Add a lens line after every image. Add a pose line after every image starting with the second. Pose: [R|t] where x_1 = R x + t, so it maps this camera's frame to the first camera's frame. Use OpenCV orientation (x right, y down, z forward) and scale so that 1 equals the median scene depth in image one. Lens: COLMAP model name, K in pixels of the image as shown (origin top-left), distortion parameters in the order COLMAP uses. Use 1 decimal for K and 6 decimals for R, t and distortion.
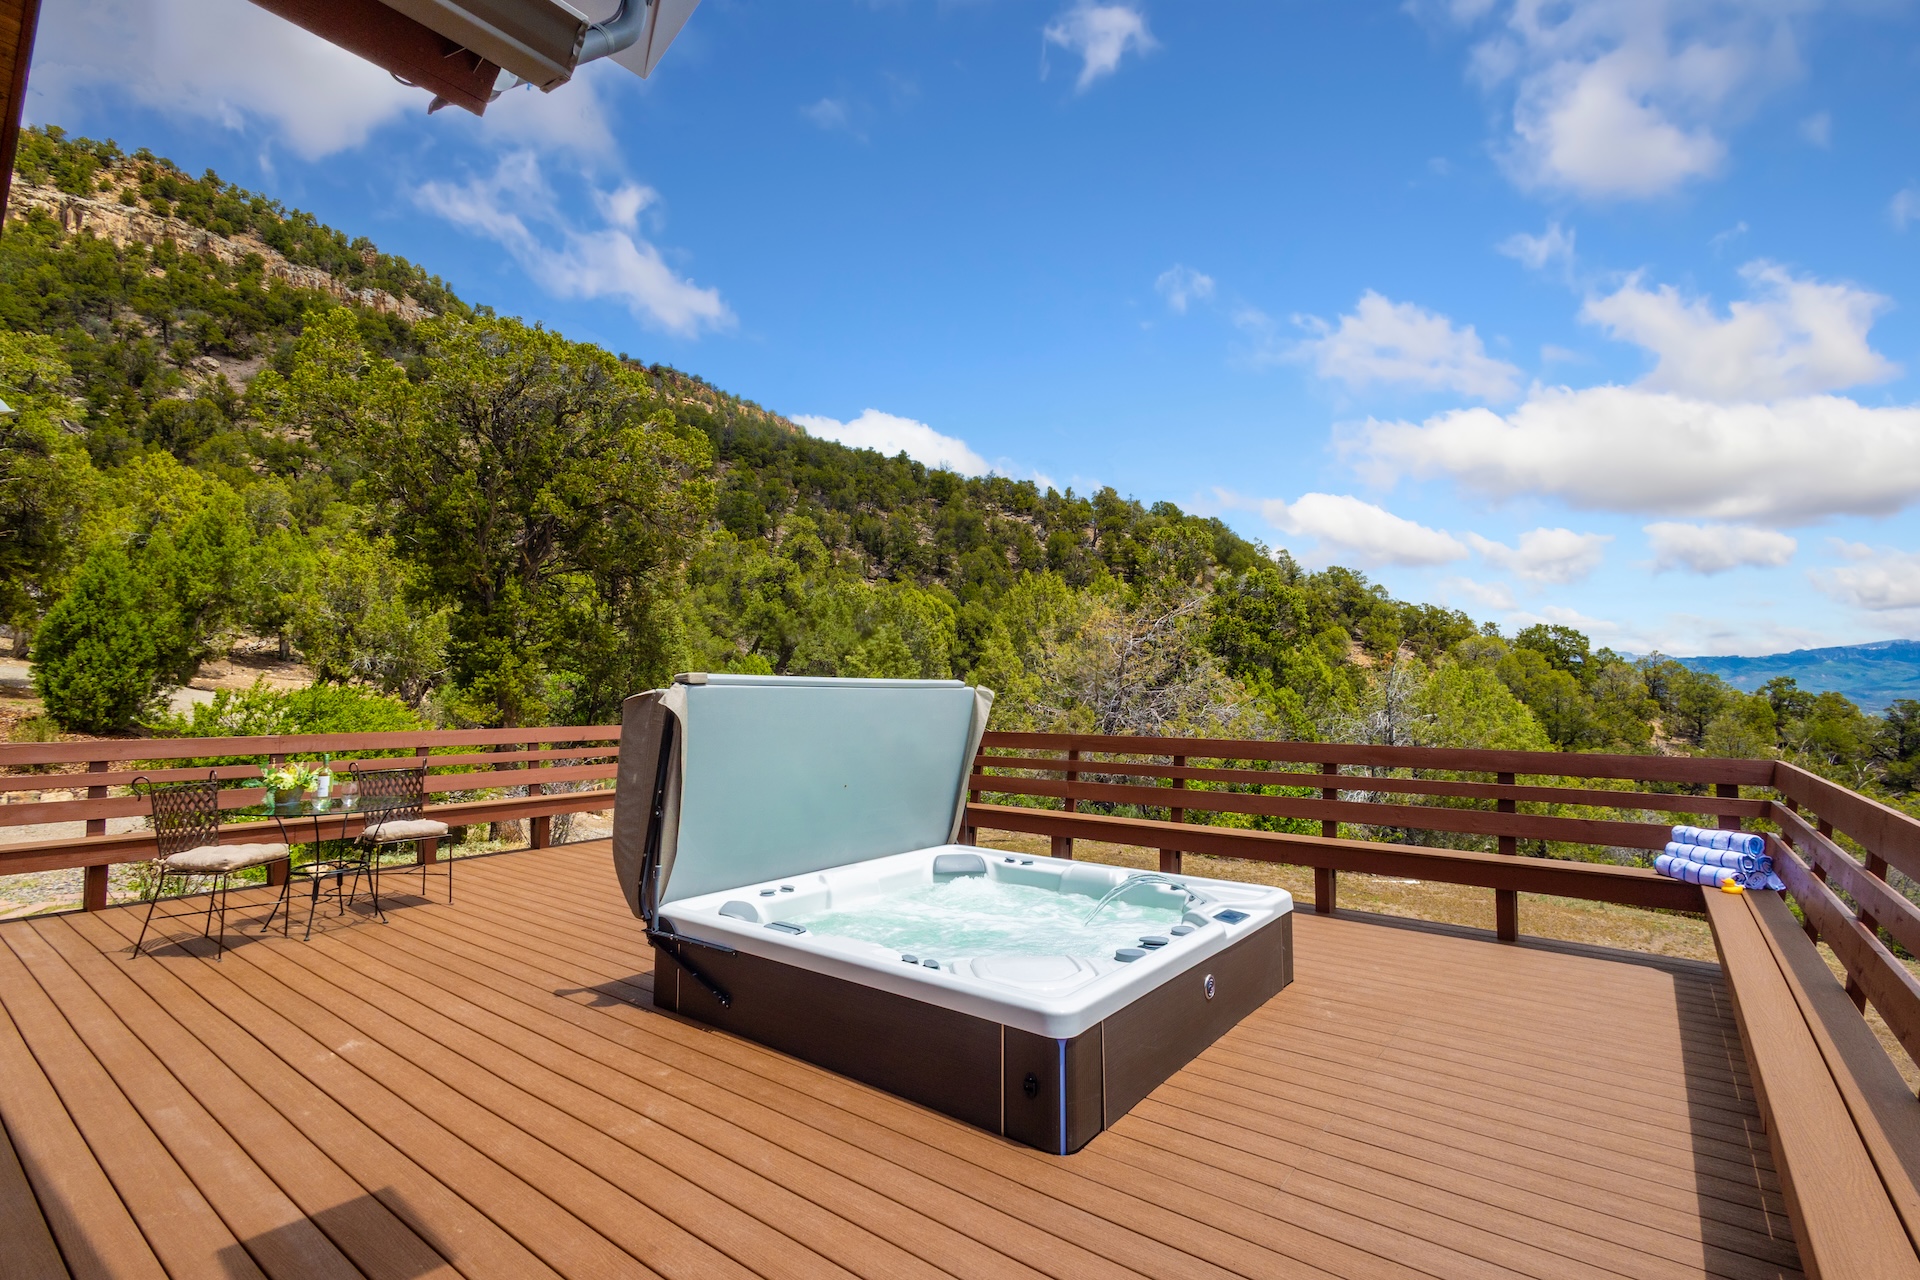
lens RADIAL K [[885.0, 0, 958.9], [0, 885.0, 638.0], [0, 0, 1]] dist [0.013103, -0.003479]
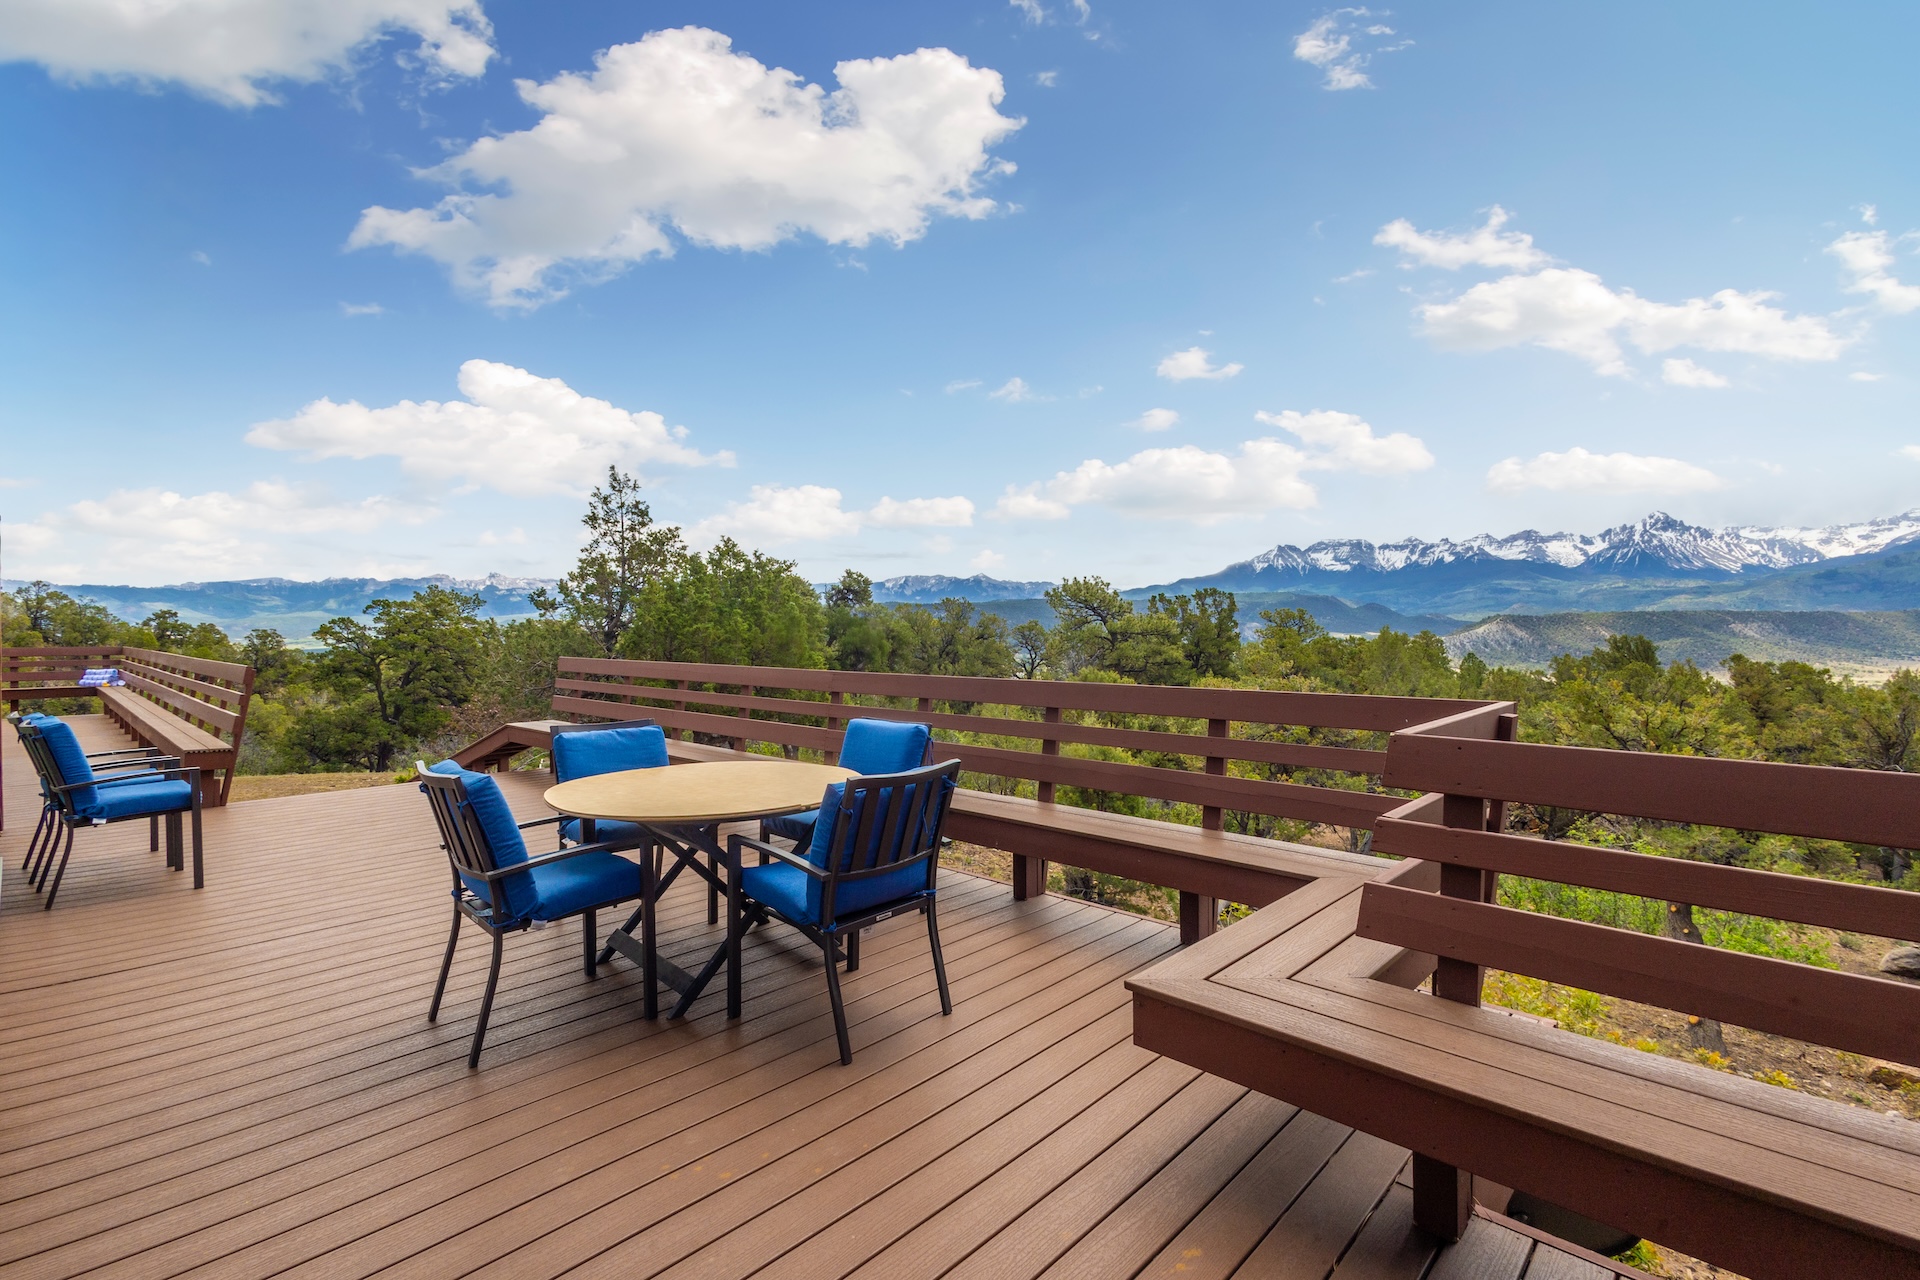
lens RADIAL K [[885.0, 0, 969.0], [0, 885.0, 632.3], [0, 0, 1]] dist [0.013103, -0.003479]
pose [[0.097764, -0.008944, 0.995169, -0.314112], [-0.061546, 0.997991, 0.015015, -0.023368], [-0.993305, -0.062717, 0.097017, -0.369426]]
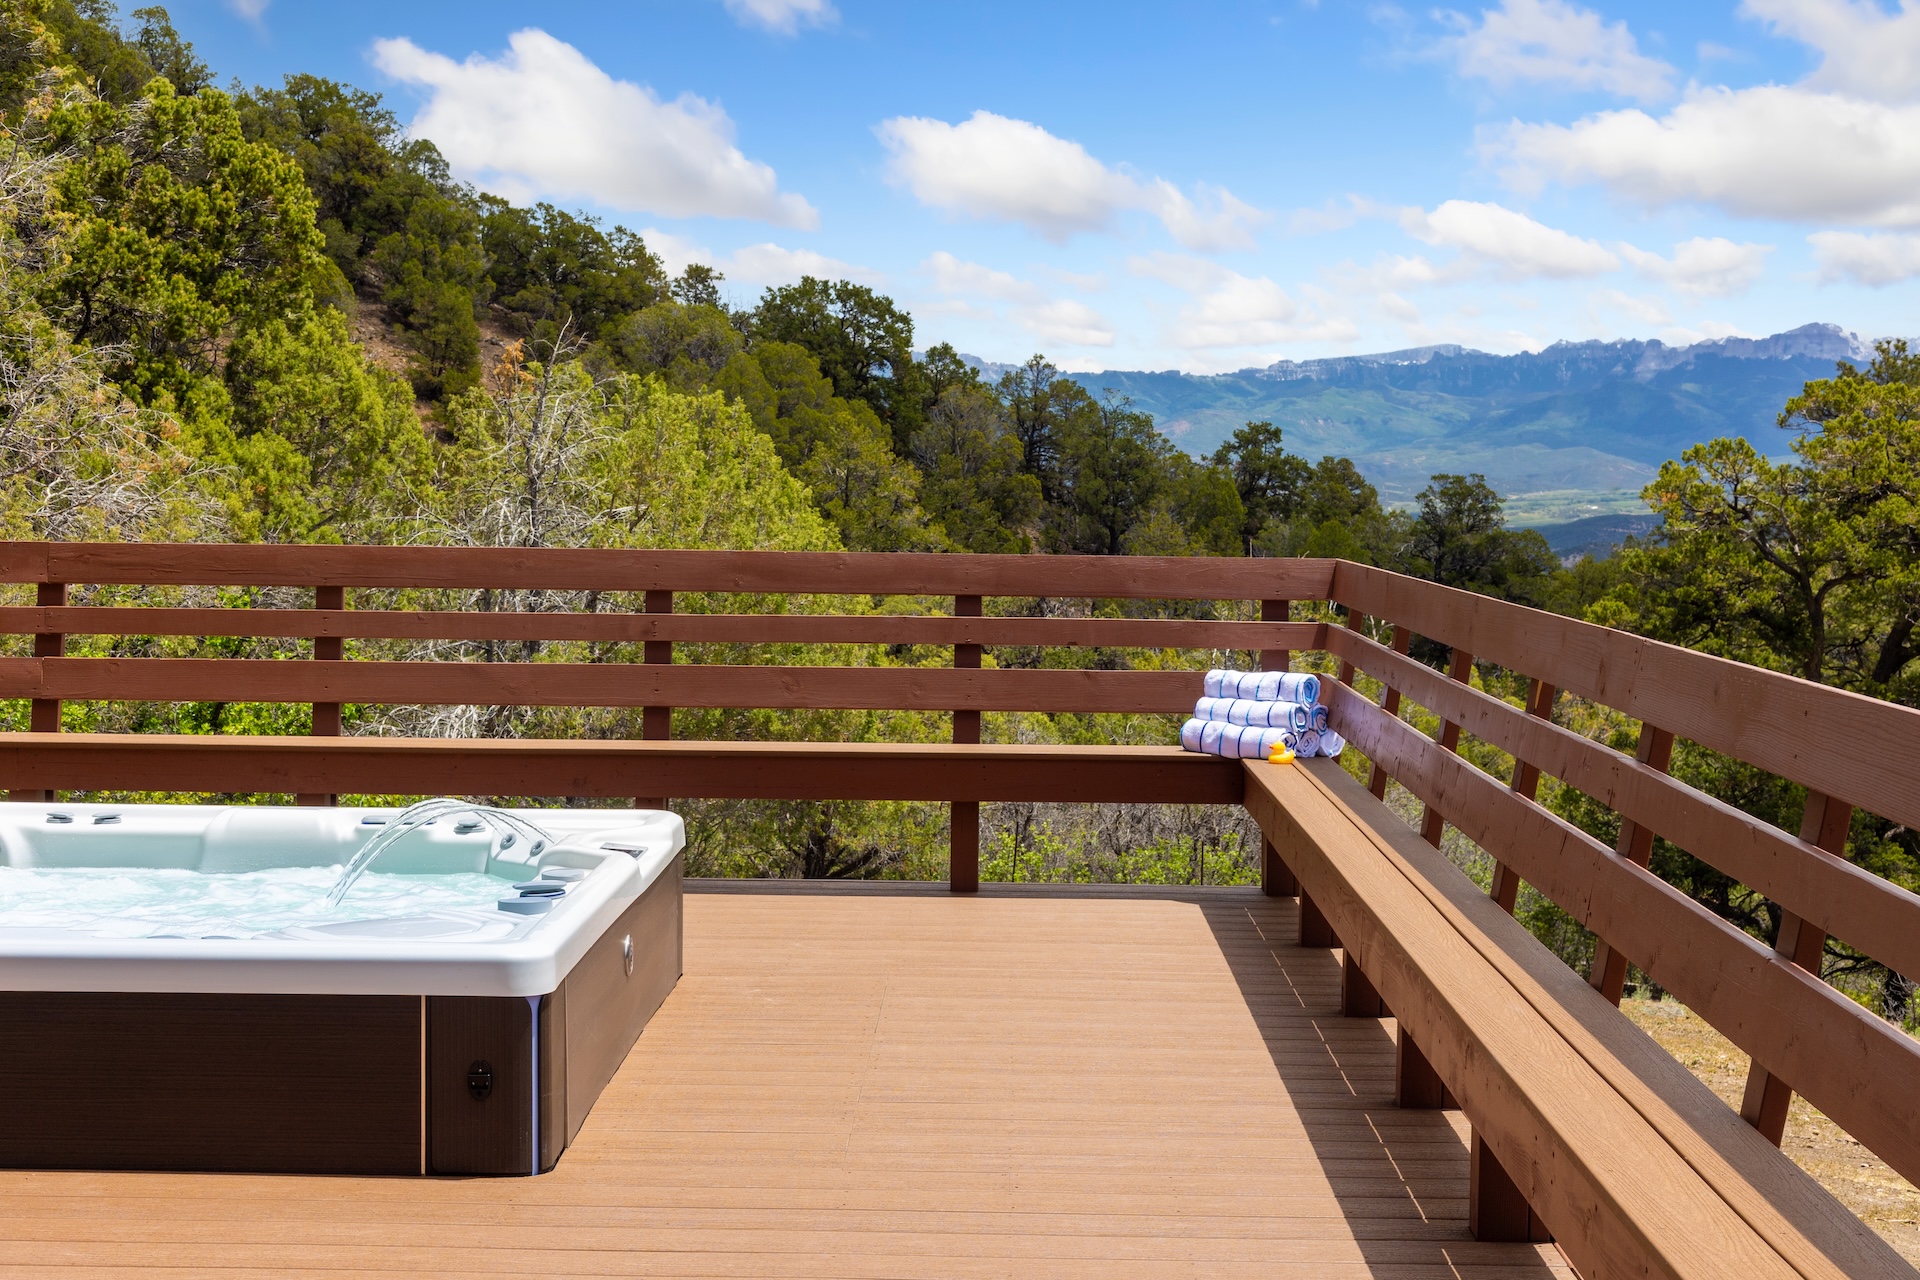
lens RADIAL K [[2788.0, 0, 947.8], [0, 2788.0, 638.8], [0, 0, 1]] dist [0.008517, 0.000000]
pose [[0.804340, -0.031020, 0.593360, -0.077051], [-0.045872, 0.992414, 0.114064, -0.002873], [-0.592397, -0.118965, 0.796815, -0.066480]]
